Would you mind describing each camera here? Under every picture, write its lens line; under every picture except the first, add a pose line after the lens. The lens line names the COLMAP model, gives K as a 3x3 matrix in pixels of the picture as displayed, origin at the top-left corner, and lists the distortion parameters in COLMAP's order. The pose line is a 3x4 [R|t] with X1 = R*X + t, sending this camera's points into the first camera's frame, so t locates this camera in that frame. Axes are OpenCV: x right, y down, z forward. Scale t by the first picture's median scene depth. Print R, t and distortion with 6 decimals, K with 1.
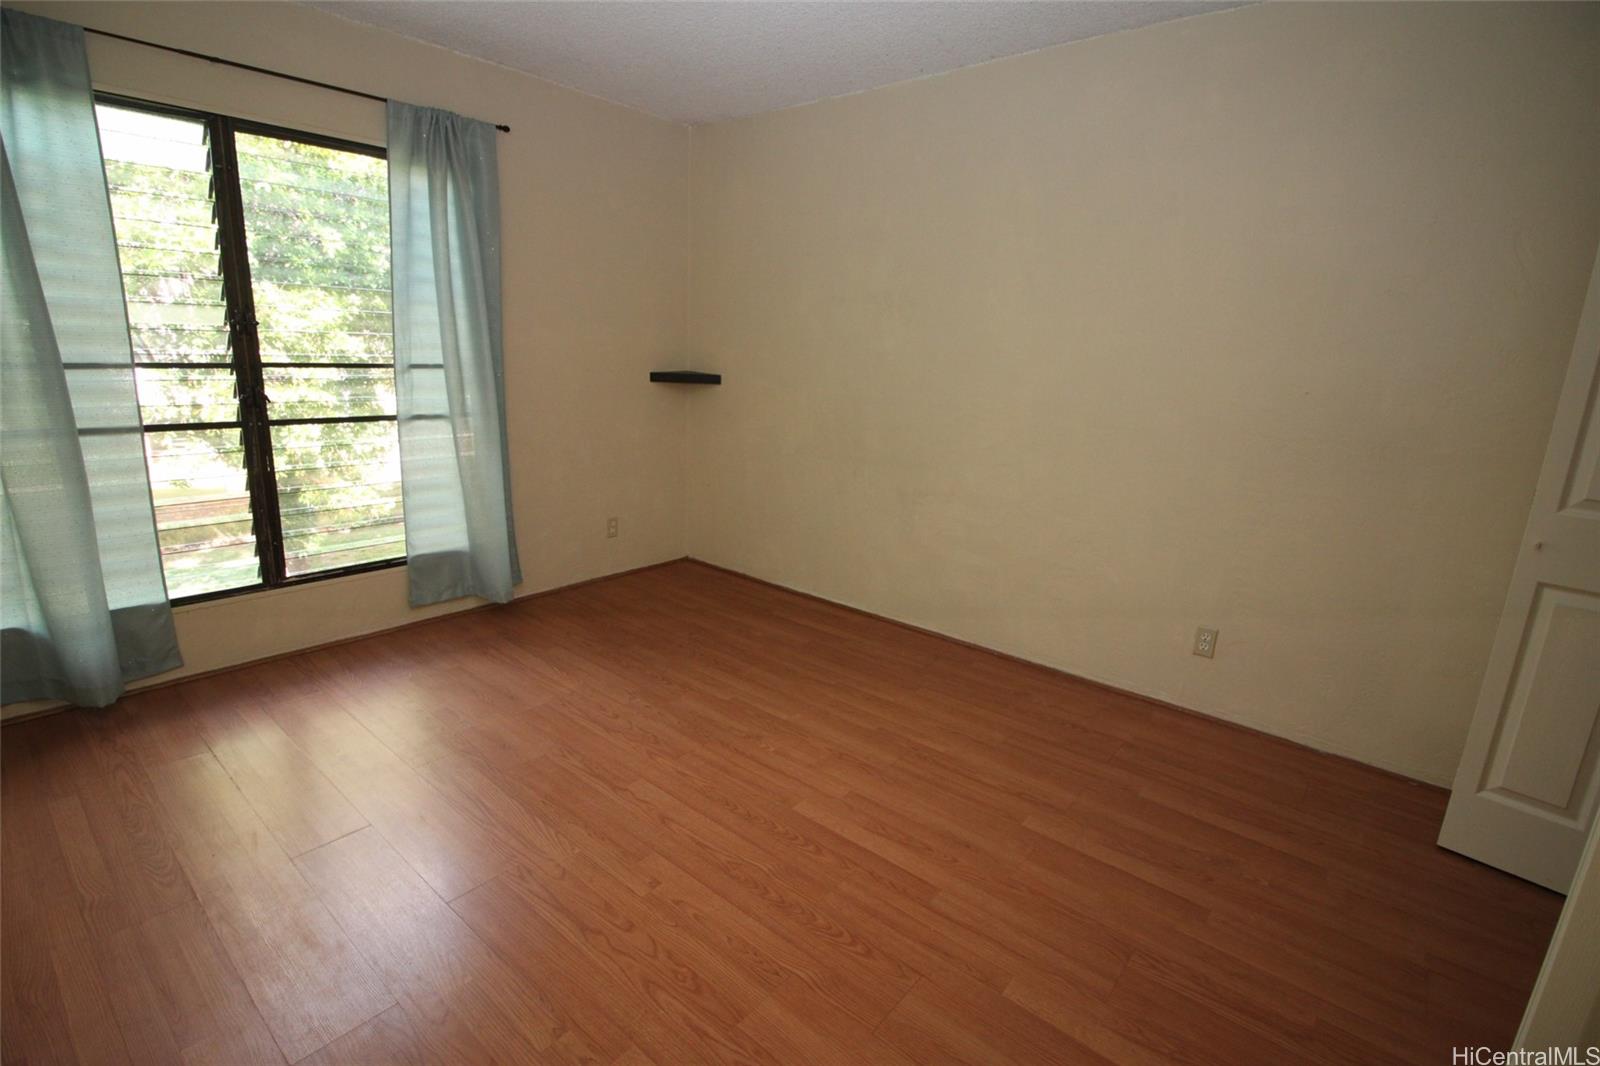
lens RADIAL K [[736.7, 0, 800.0], [0, 736.7, 533.0], [0, 0, 1]] dist [-0.000920, -0.017995]
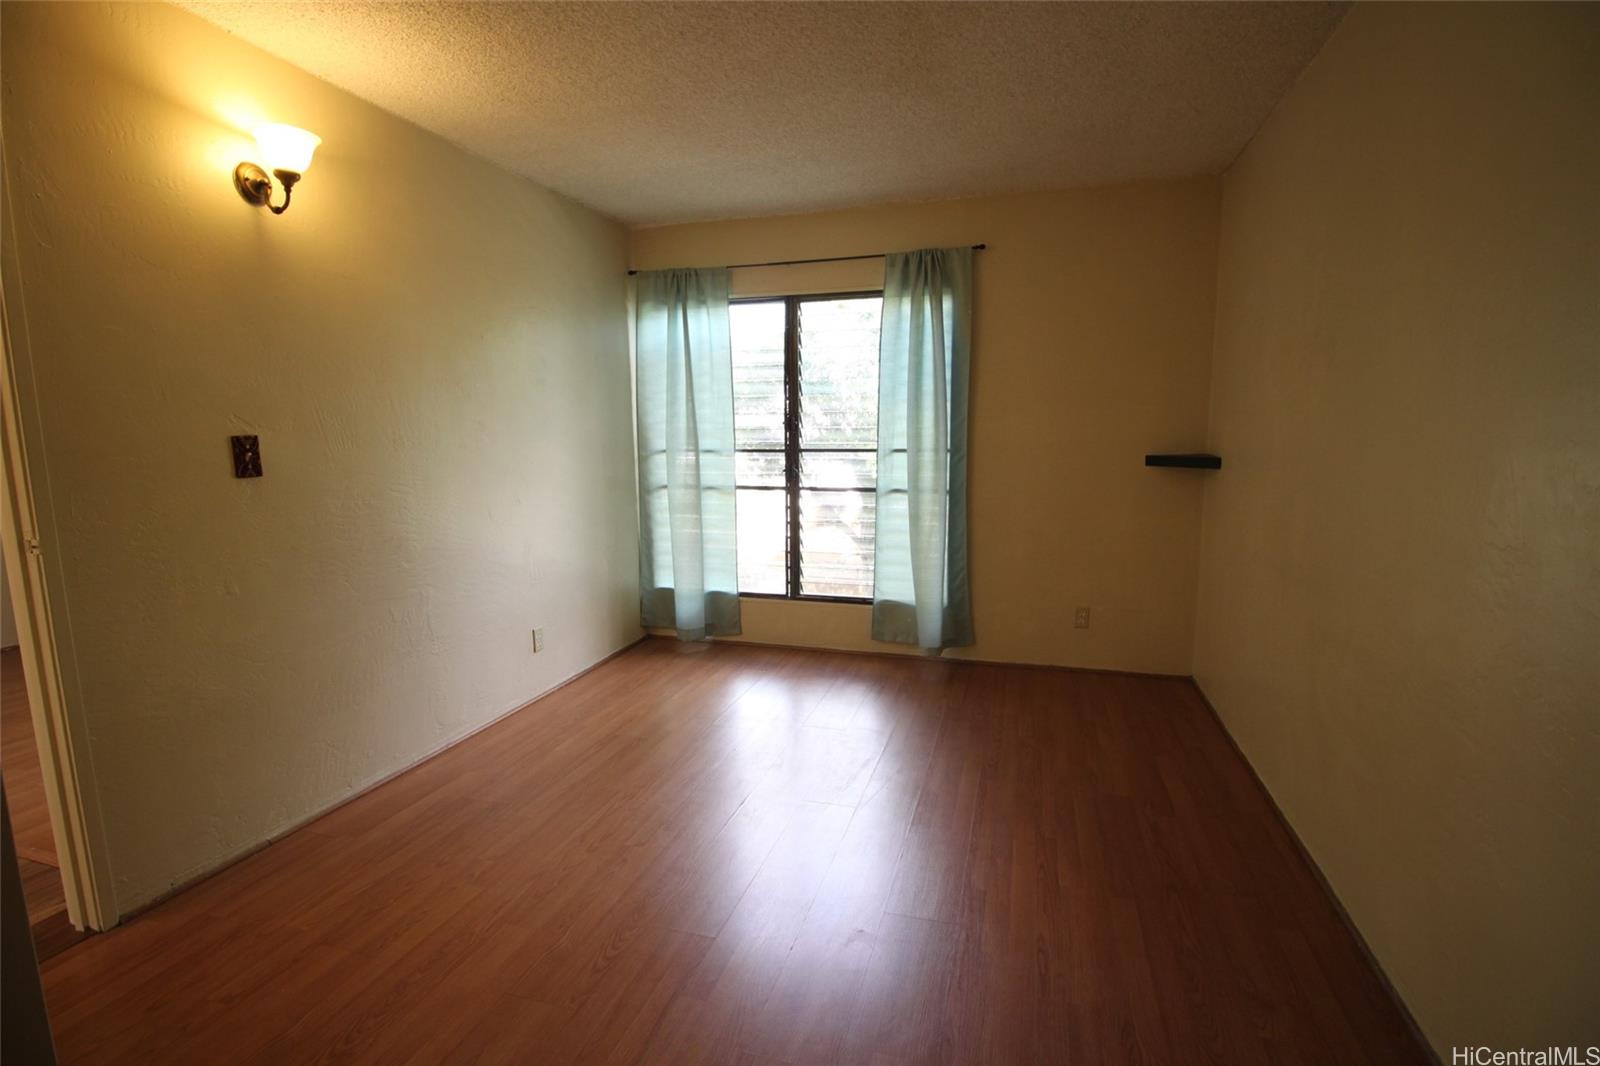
lens RADIAL K [[741.5, 0, 812.2], [0, 741.5, 531.8], [0, 0, 1]] dist [-0.007142, -0.000649]
pose [[0.405654, 0.082054, -0.910336, 0.631961], [-0.196093, 0.980585, 0.001006, -0.067243], [0.892744, 0.178103, 0.413868, 0.392452]]
